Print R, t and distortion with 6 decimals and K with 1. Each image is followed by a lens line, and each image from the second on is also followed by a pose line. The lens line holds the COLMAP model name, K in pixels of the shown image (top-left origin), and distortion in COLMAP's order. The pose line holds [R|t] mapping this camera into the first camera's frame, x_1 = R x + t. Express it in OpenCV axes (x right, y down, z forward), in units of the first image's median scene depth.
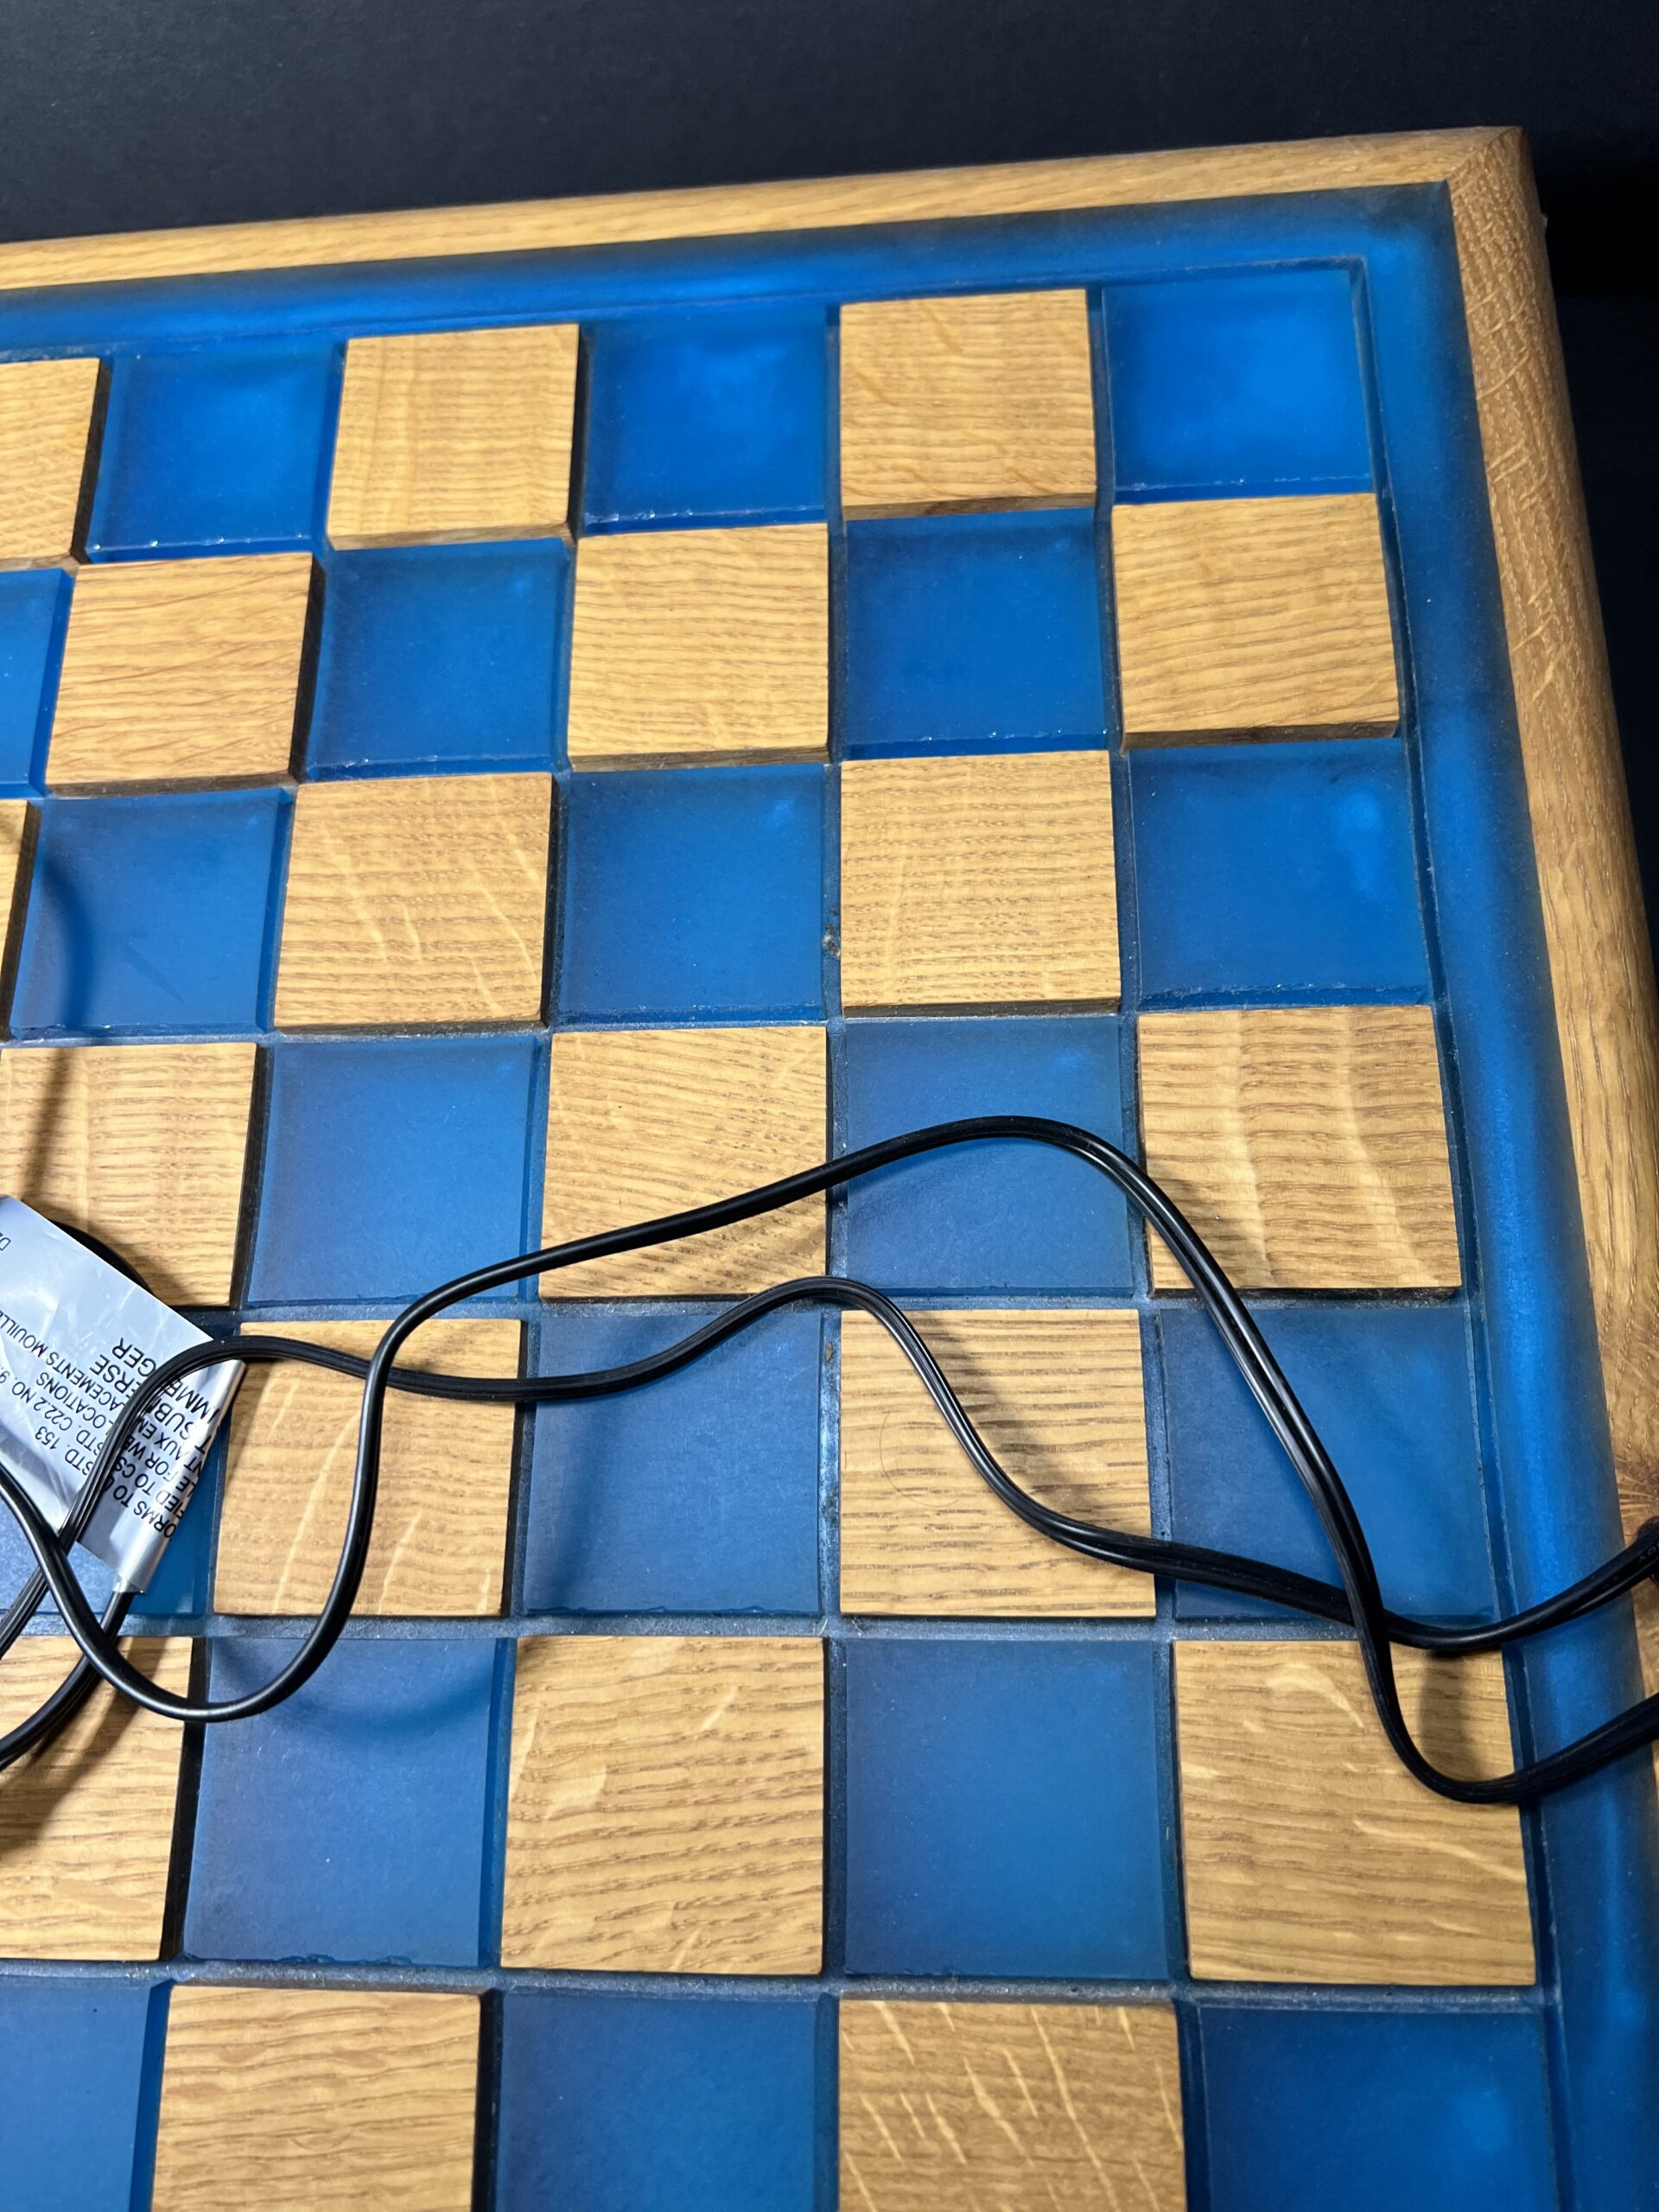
lens RADIAL K [[1753.4, 0, 854.1], [0, 1753.4, 1166.3], [0, 0, 1]] dist [0.010707, -0.032407]
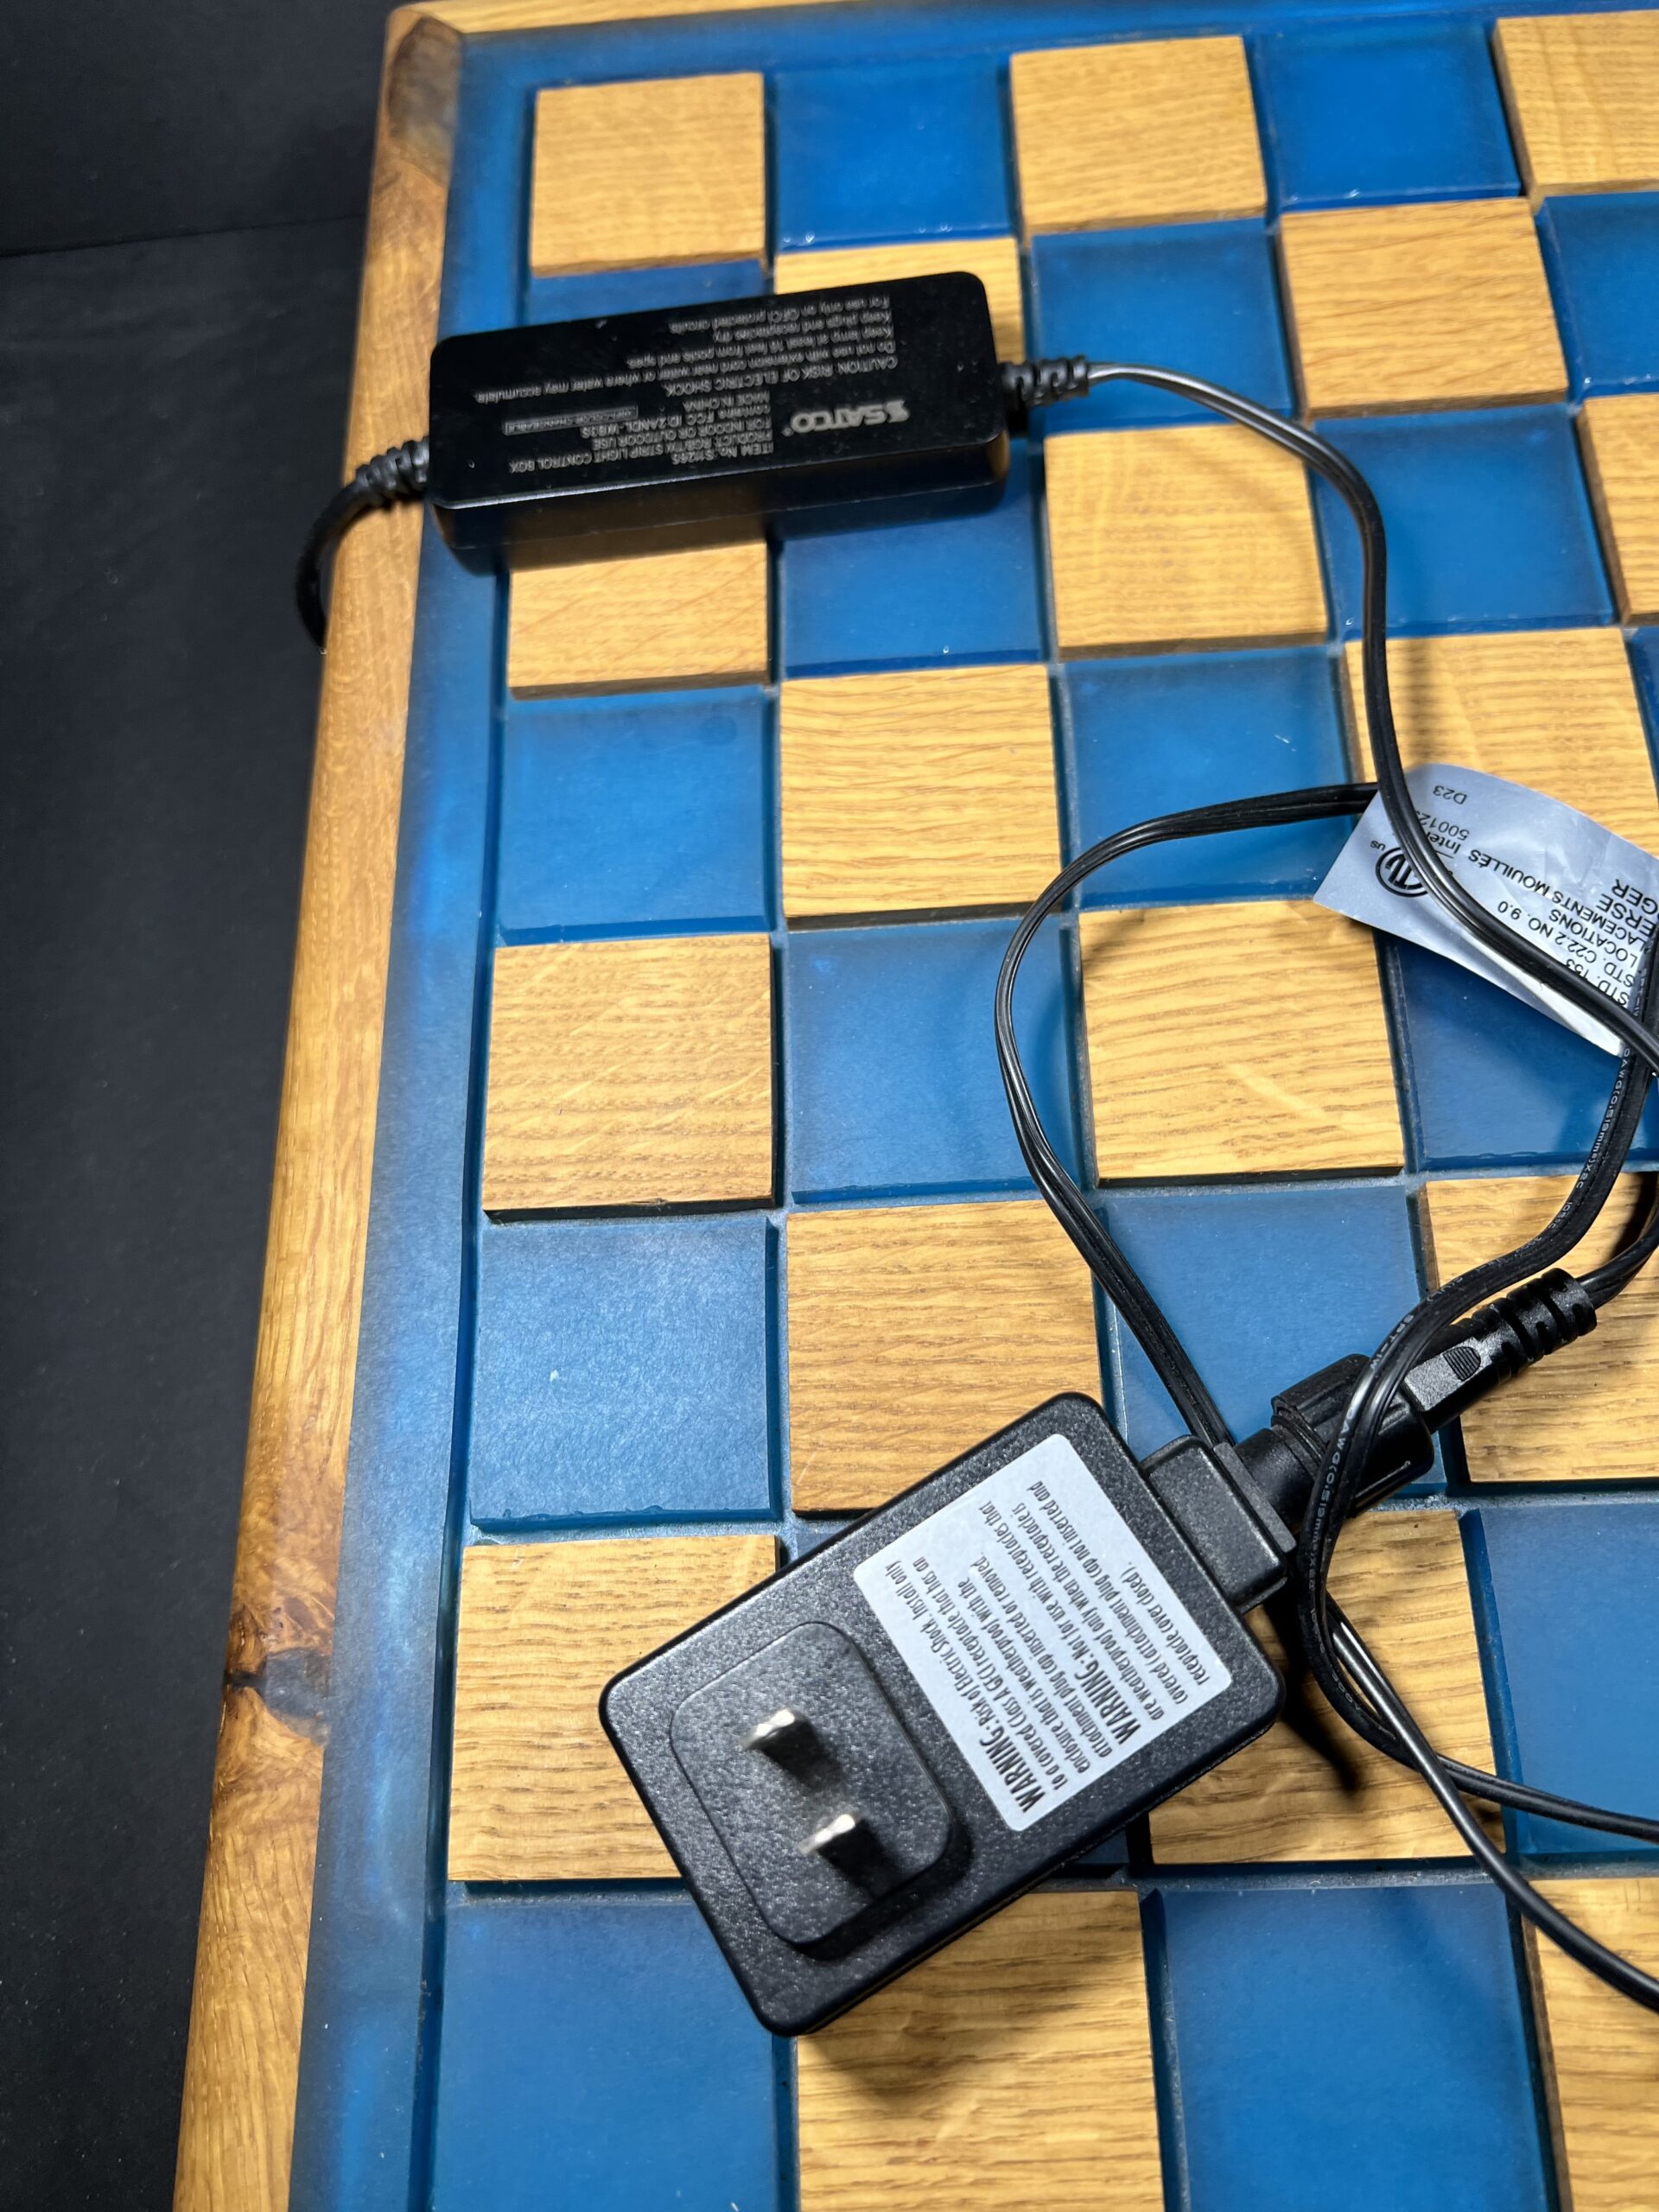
lens RADIAL K [[1753.4, 0, 852.6], [0, 1753.4, 1151.1], [0, 0, 1]] dist [0.010707, -0.032407]
pose [[0.999401, -0.012577, 0.032226, -0.854402], [0.014241, 0.998549, -0.051931, 0.286869], [-0.031527, 0.052359, 0.998131, 0.033972]]
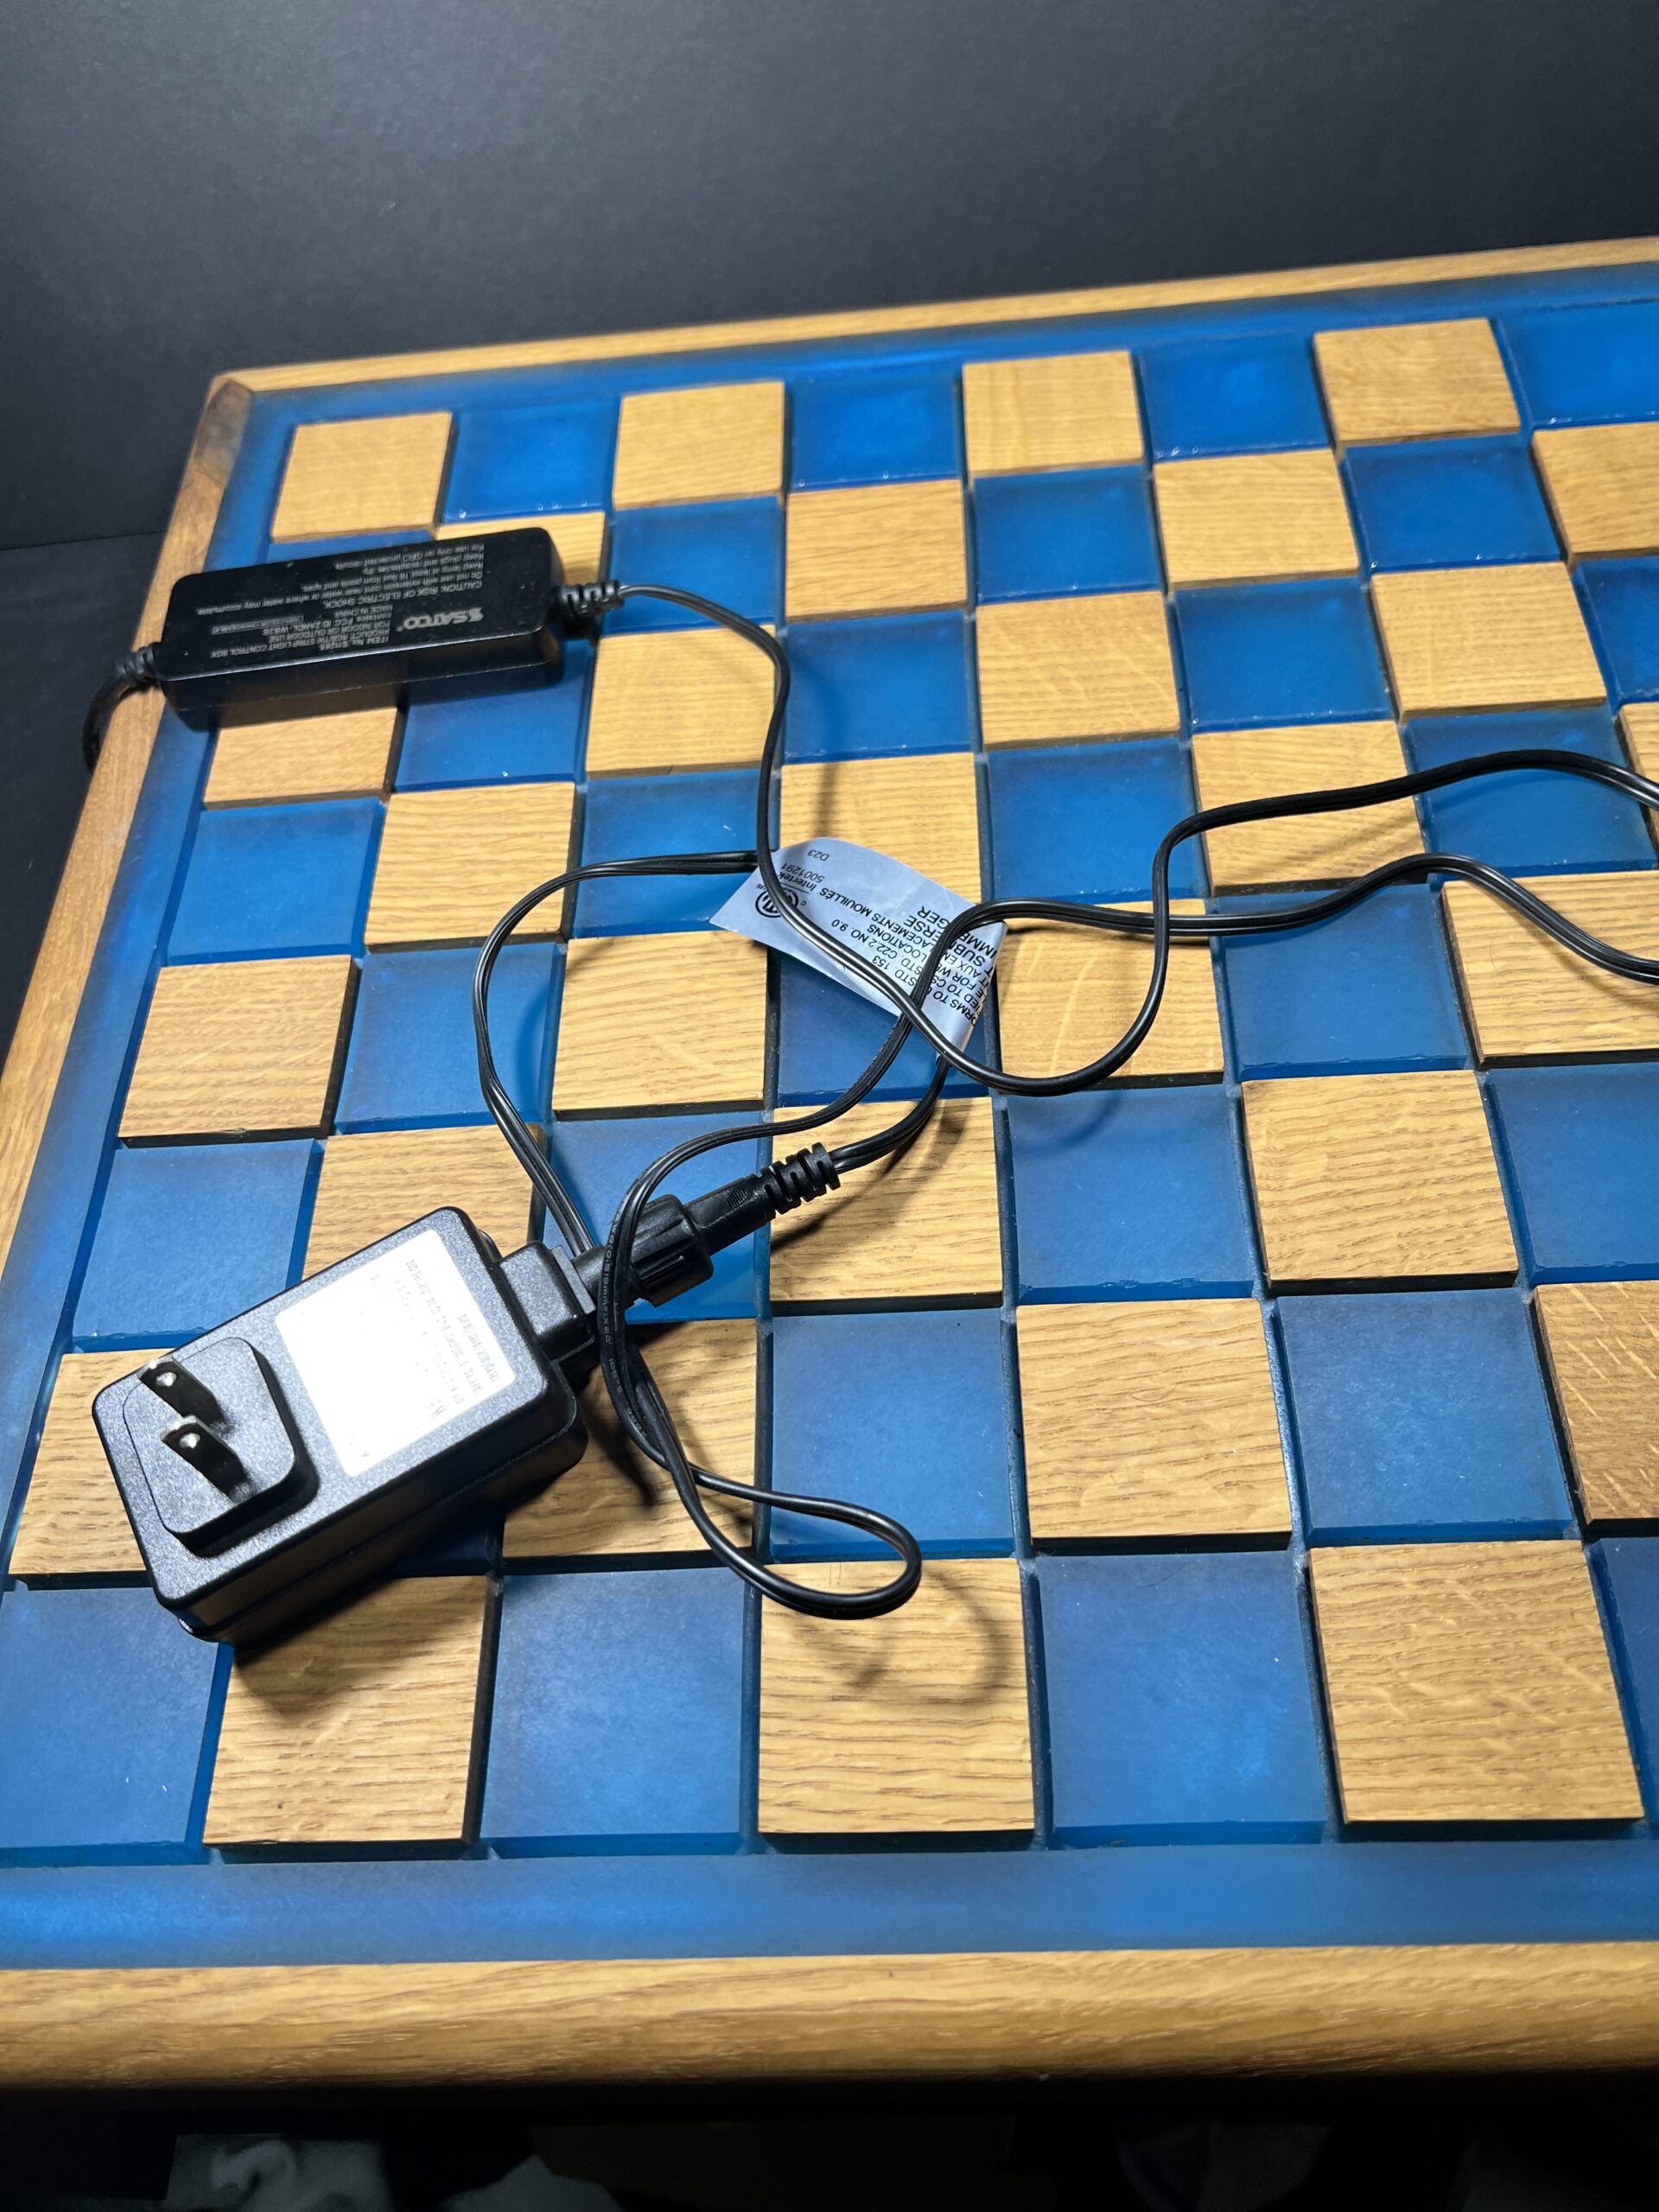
lens RADIAL K [[1753.4, 0, 828.2], [0, 1753.4, 1125.7], [0, 0, 1]] dist [0.010707, -0.032407]
pose [[0.999920, -0.000989, -0.012589, -0.460972], [-0.002137, 0.969291, -0.245906, 0.592085], [0.012446, 0.245913, 0.969212, -0.299176]]
